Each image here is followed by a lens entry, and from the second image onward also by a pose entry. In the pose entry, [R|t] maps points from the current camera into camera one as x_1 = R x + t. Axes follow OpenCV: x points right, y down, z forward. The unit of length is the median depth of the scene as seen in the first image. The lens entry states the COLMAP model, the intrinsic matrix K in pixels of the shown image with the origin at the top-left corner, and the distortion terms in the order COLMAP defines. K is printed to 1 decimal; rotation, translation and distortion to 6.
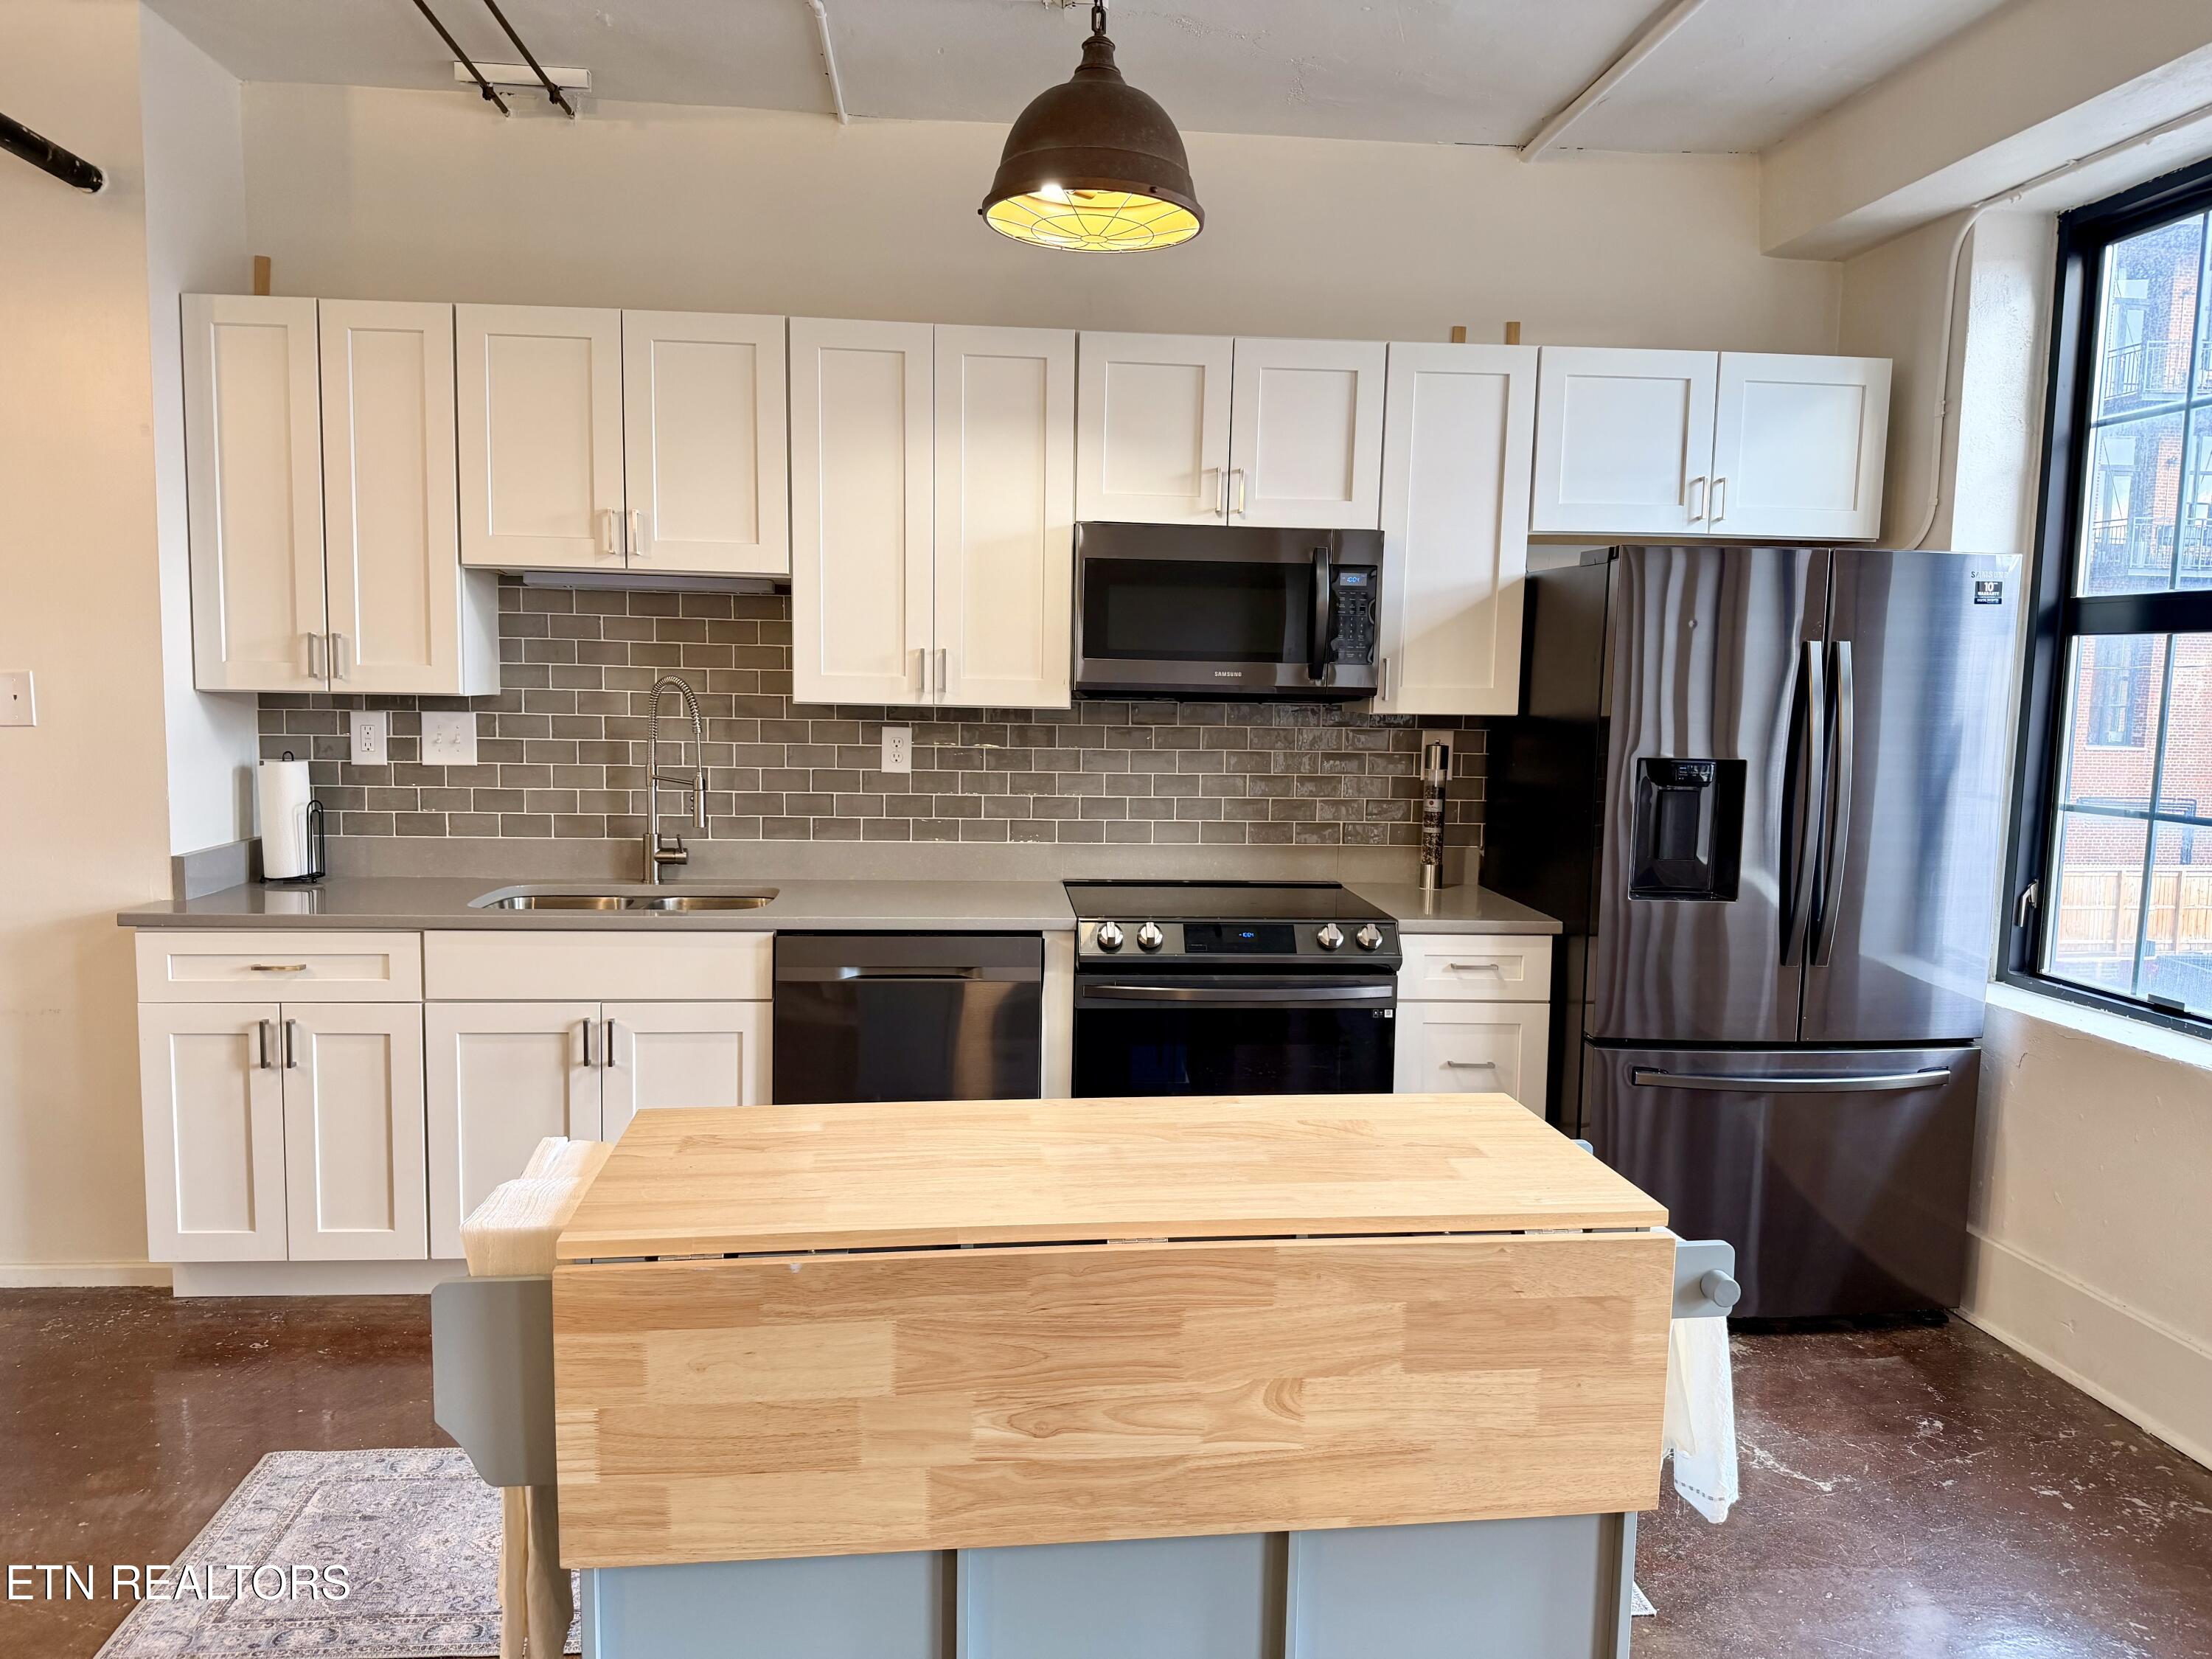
lens RADIAL K [[1547.7, 0, 1113.3], [0, 1547.7, 825.2], [0, 0, 1]] dist [0.105190, -0.153208]
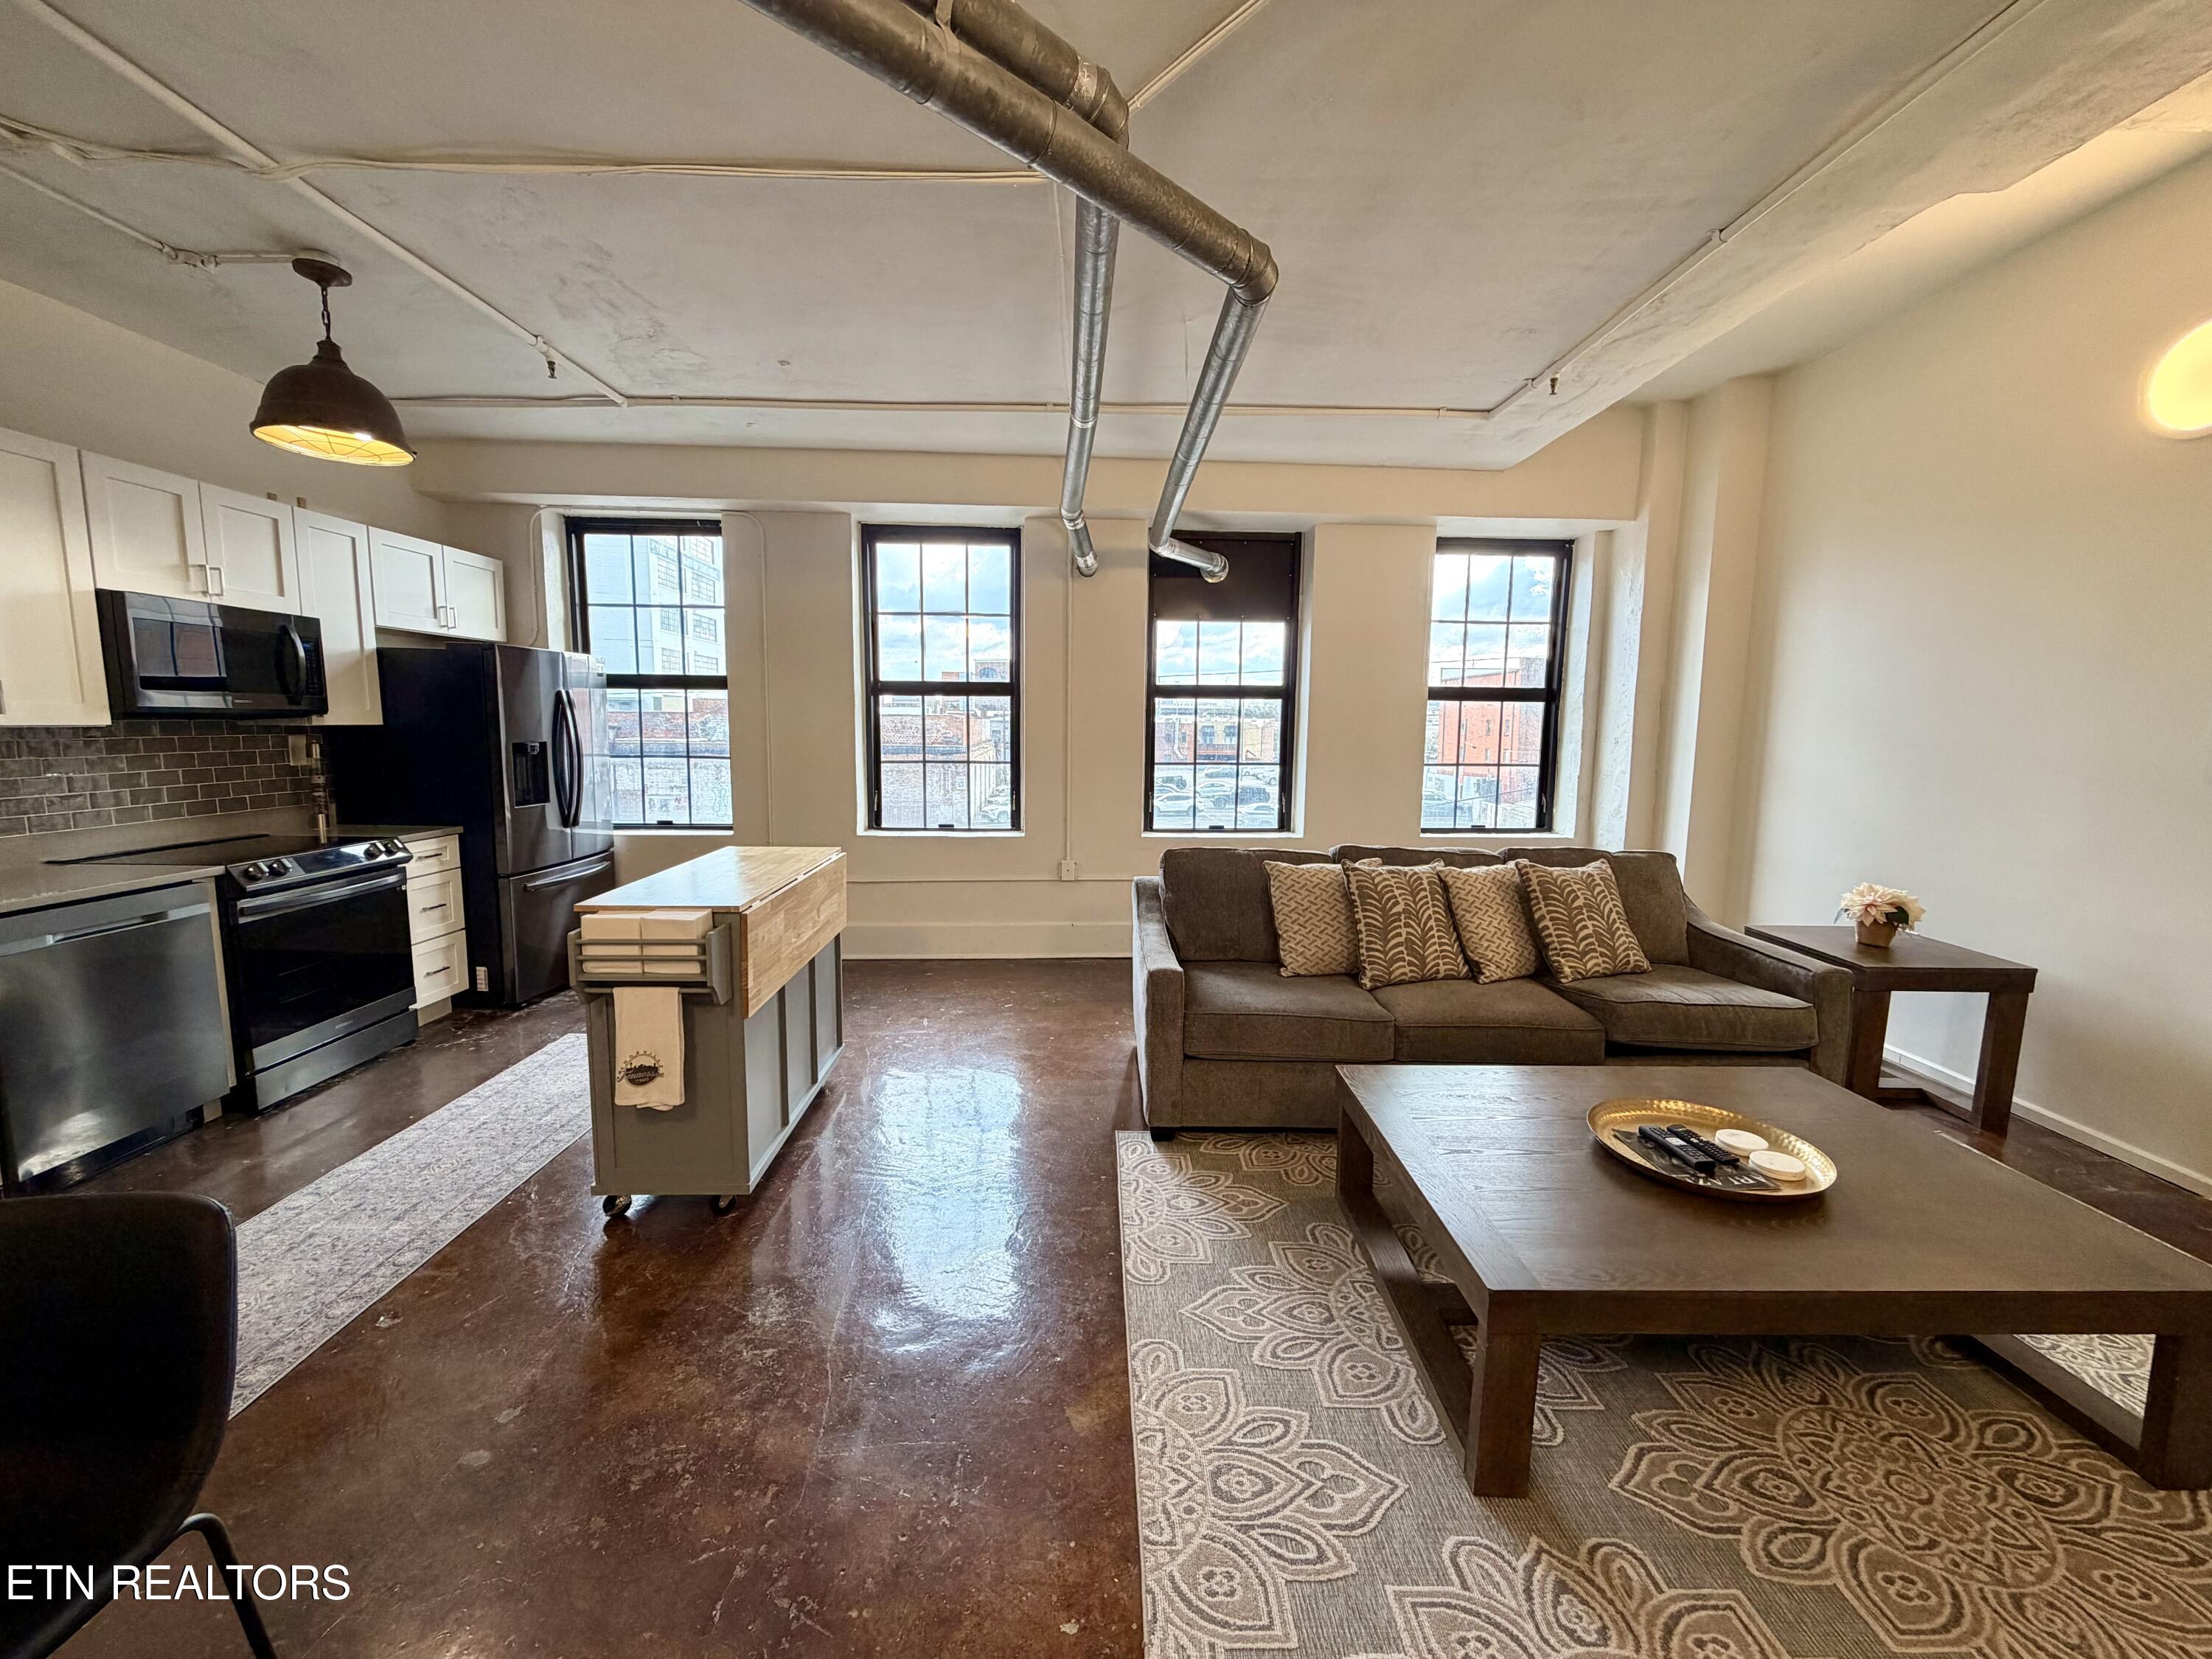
lens RADIAL K [[876.2, 0, 1106.0], [0, 876.2, 829.5], [0, 0, 1]] dist [0.002661, 0.000336]
pose [[0.106165, -0.139990, 0.984445, -0.722052], [0.089204, 0.987389, 0.130788, -0.008653], [-0.990339, 0.073931, 0.117314, 0.043341]]
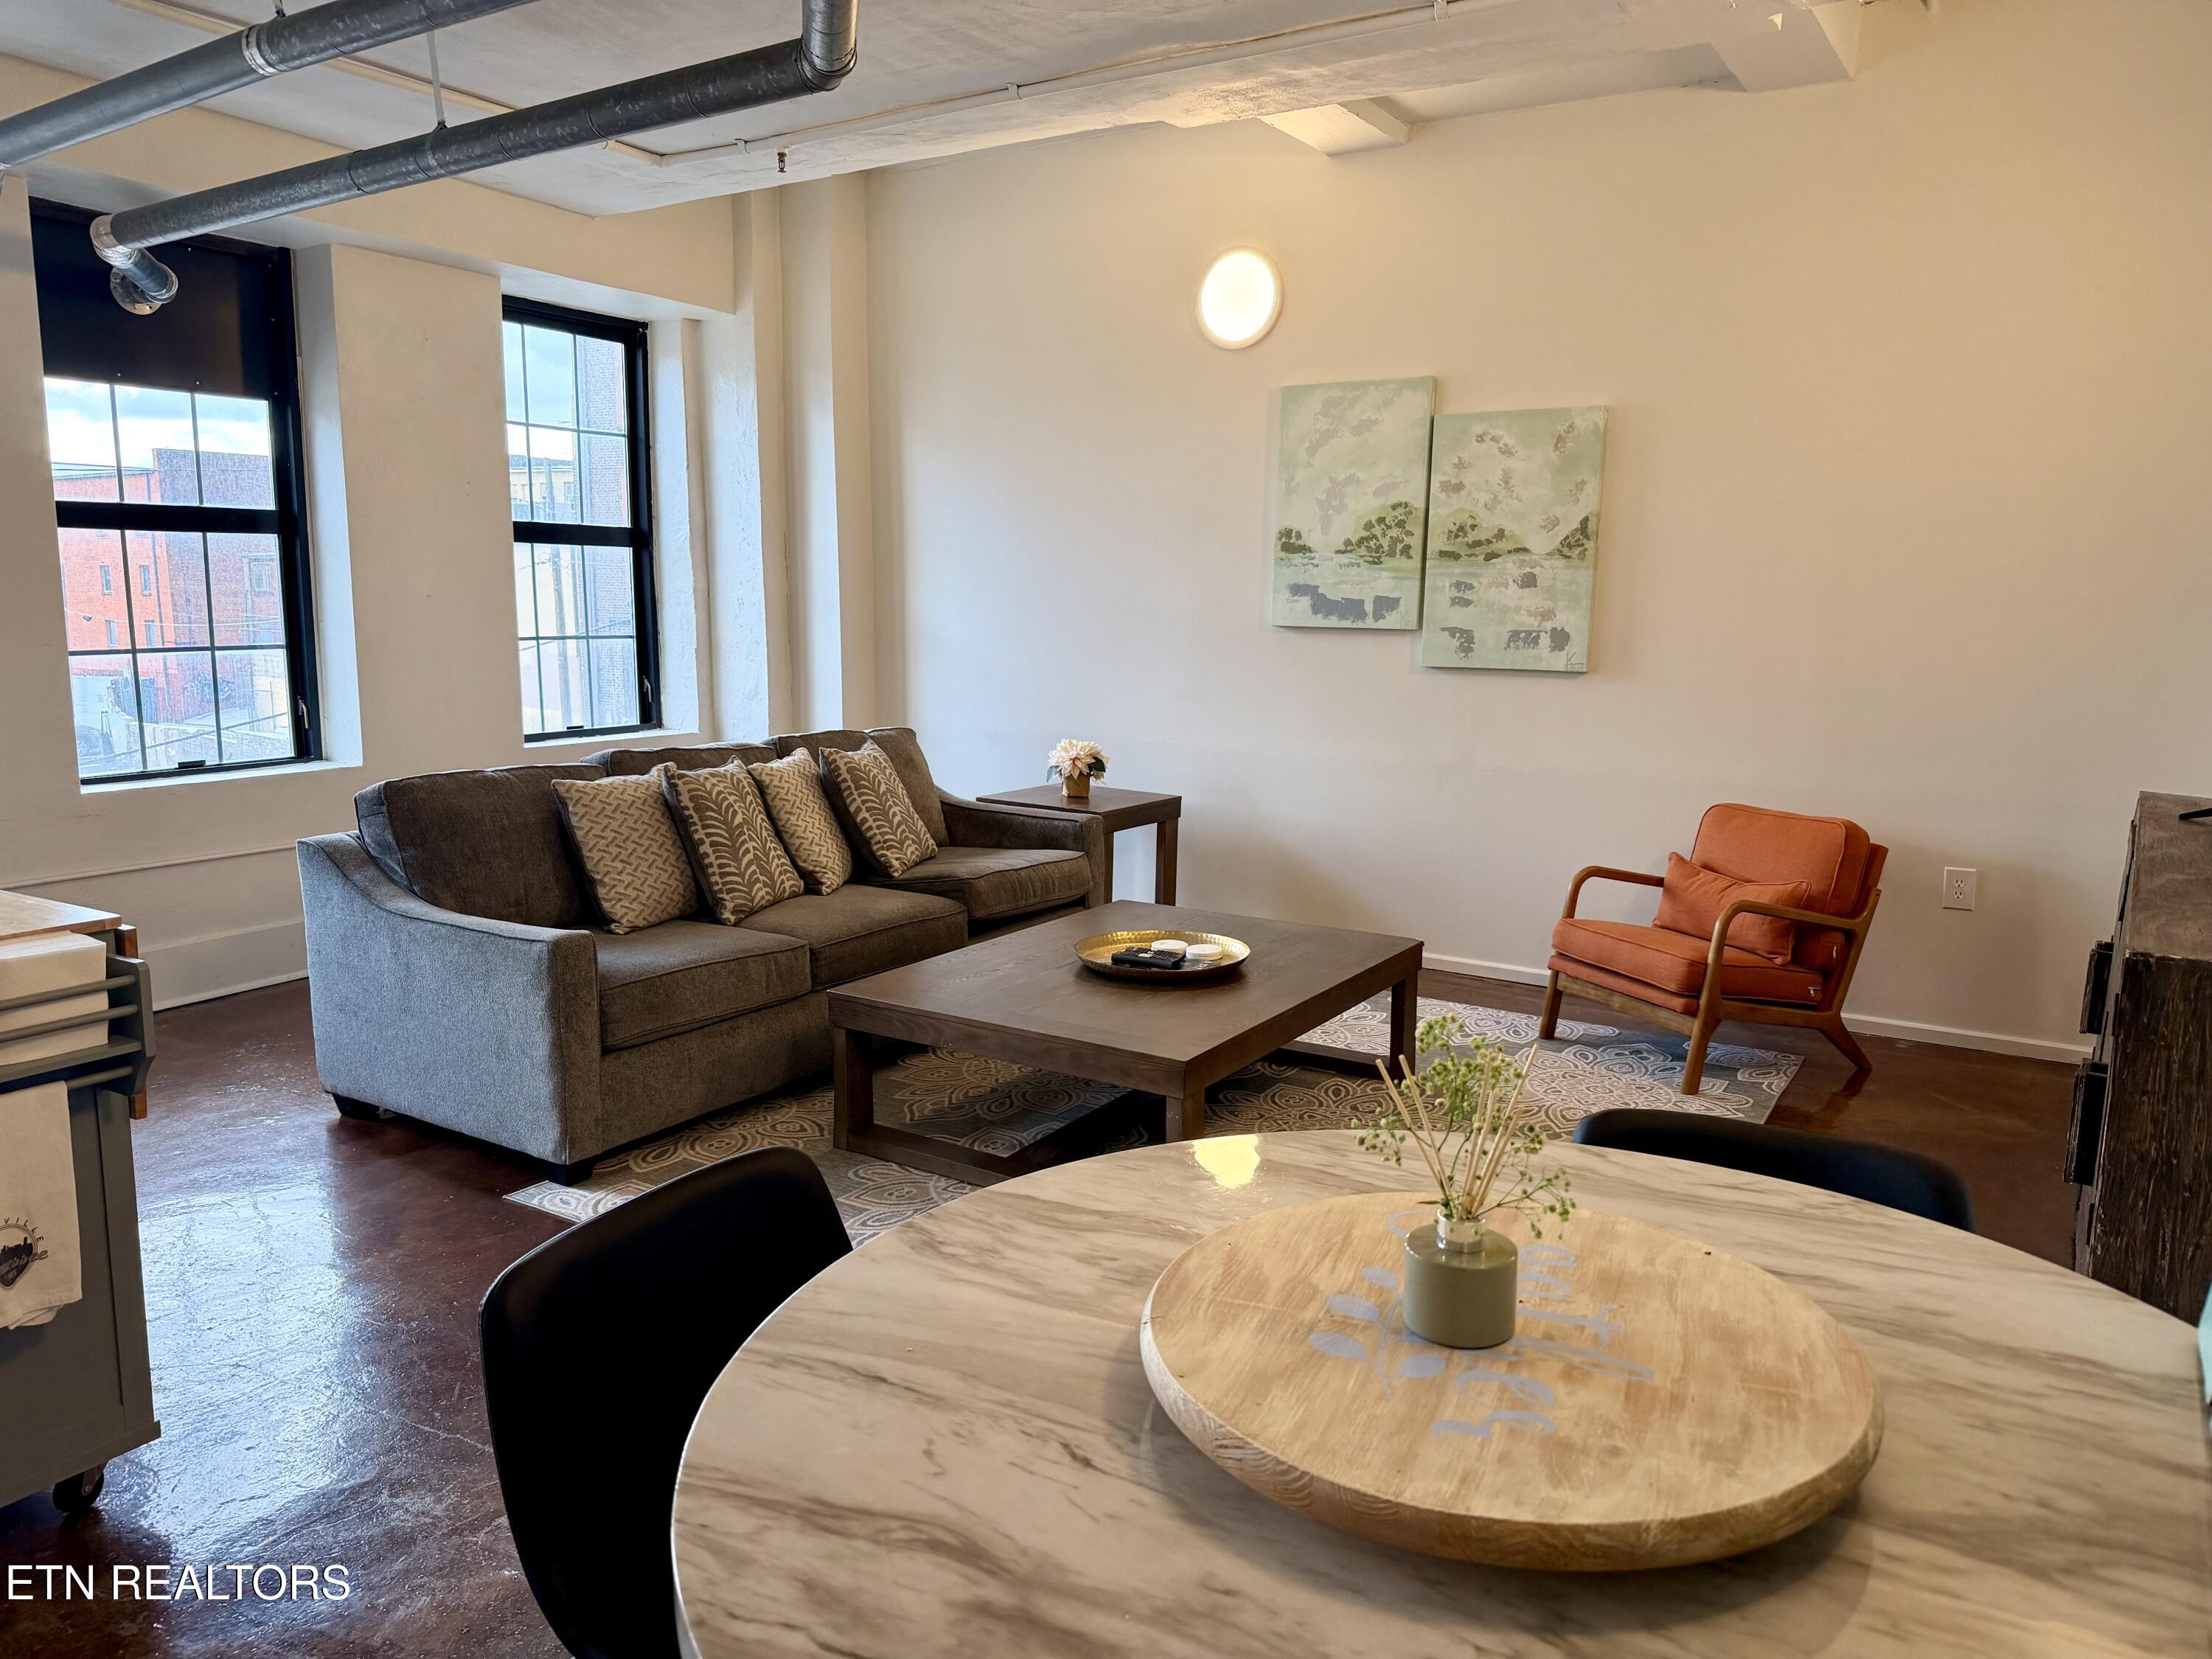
lens RADIAL K [[1529.1, 0, 1106.0], [0, 1529.1, 829.5], [0, 0, 1]] dist [0.154714, -0.273096]
pose [[-0.774632, -0.125680, 0.619798, -0.817294], [0.034667, 0.970142, 0.240048, -0.064380], [-0.631461, 0.207435, -0.747146, 0.606527]]
